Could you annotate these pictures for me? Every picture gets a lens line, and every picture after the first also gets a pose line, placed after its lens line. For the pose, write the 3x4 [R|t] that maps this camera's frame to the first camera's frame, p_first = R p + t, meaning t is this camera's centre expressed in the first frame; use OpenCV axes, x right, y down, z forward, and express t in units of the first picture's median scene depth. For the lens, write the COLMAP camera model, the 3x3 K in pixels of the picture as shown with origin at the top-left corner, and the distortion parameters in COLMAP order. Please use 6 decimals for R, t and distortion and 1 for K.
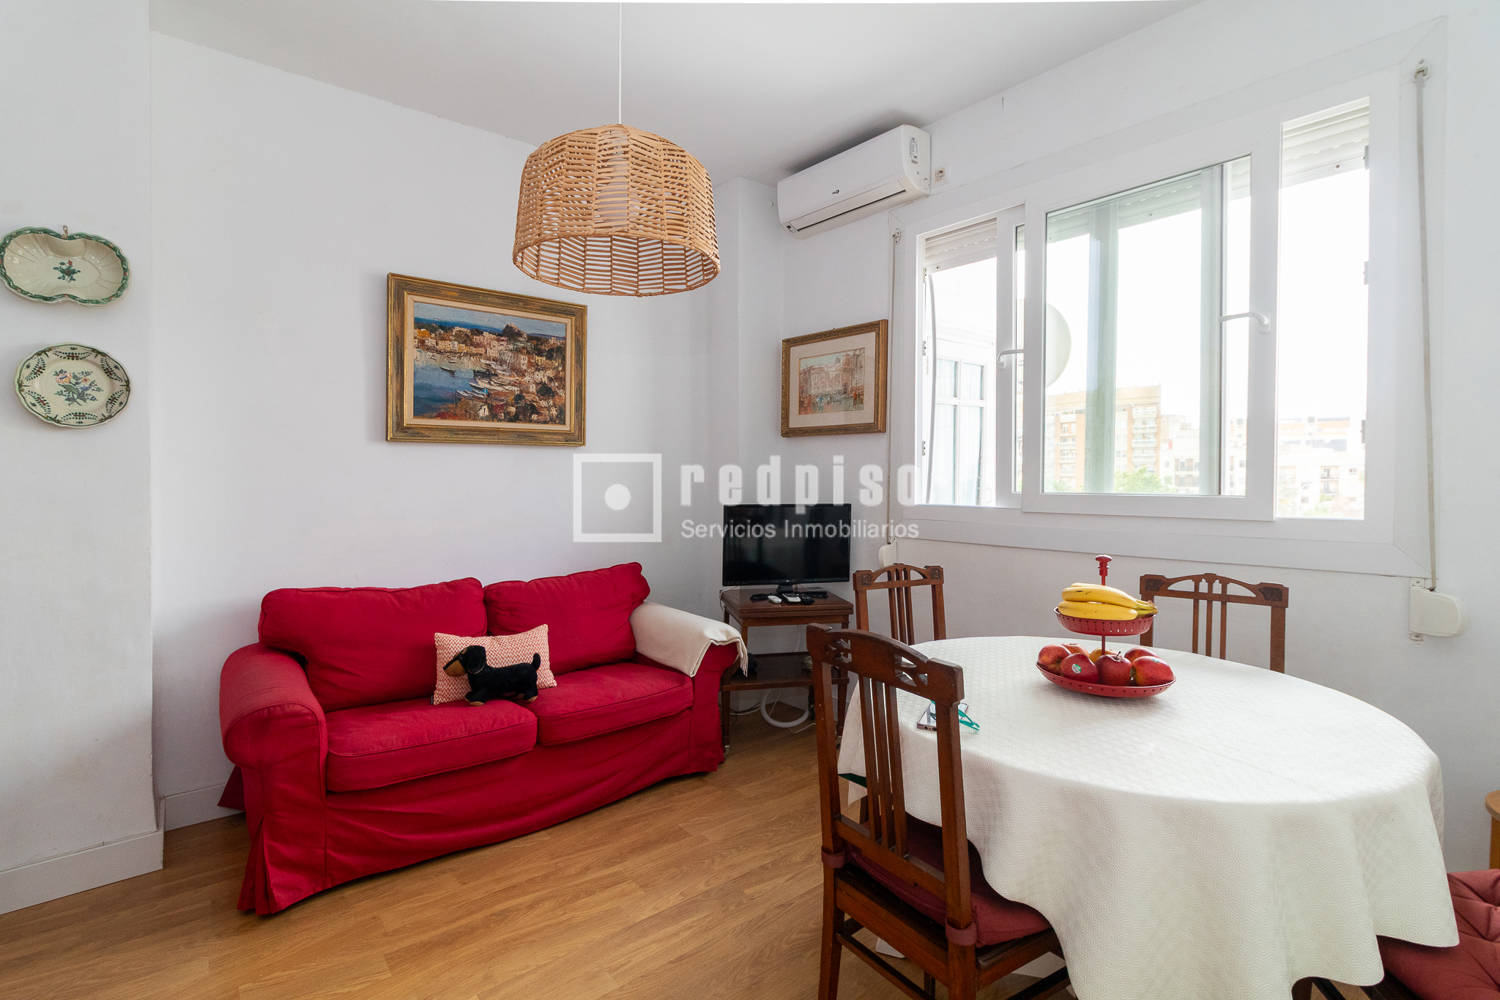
lens RADIAL K [[702.3, 0, 745.2], [0, 702.3, 494.9], [0, 0, 1]] dist [0.000913, -0.000575]
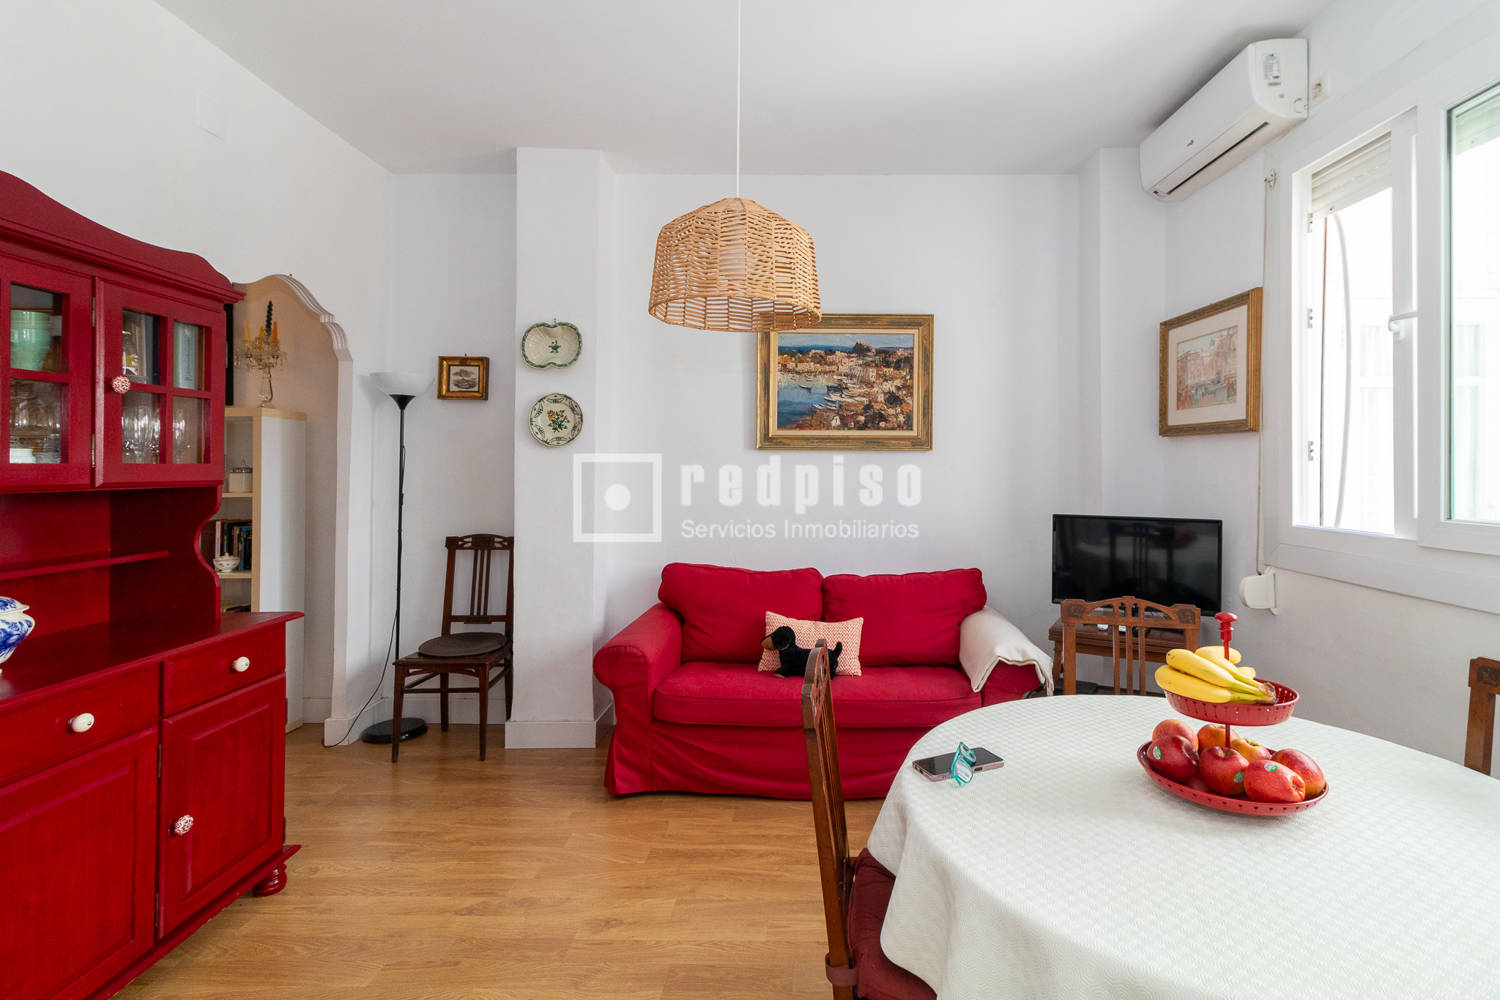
lens RADIAL K [[702.3, 0, 755.7], [0, 702.3, 473.1], [0, 0, 1]] dist [0.000913, -0.000575]
pose [[0.781870, 0.009347, -0.623372, 0.267708], [-0.024234, 0.999588, -0.015407, -0.017951], [0.622971, 0.027153, 0.781774, 0.045861]]
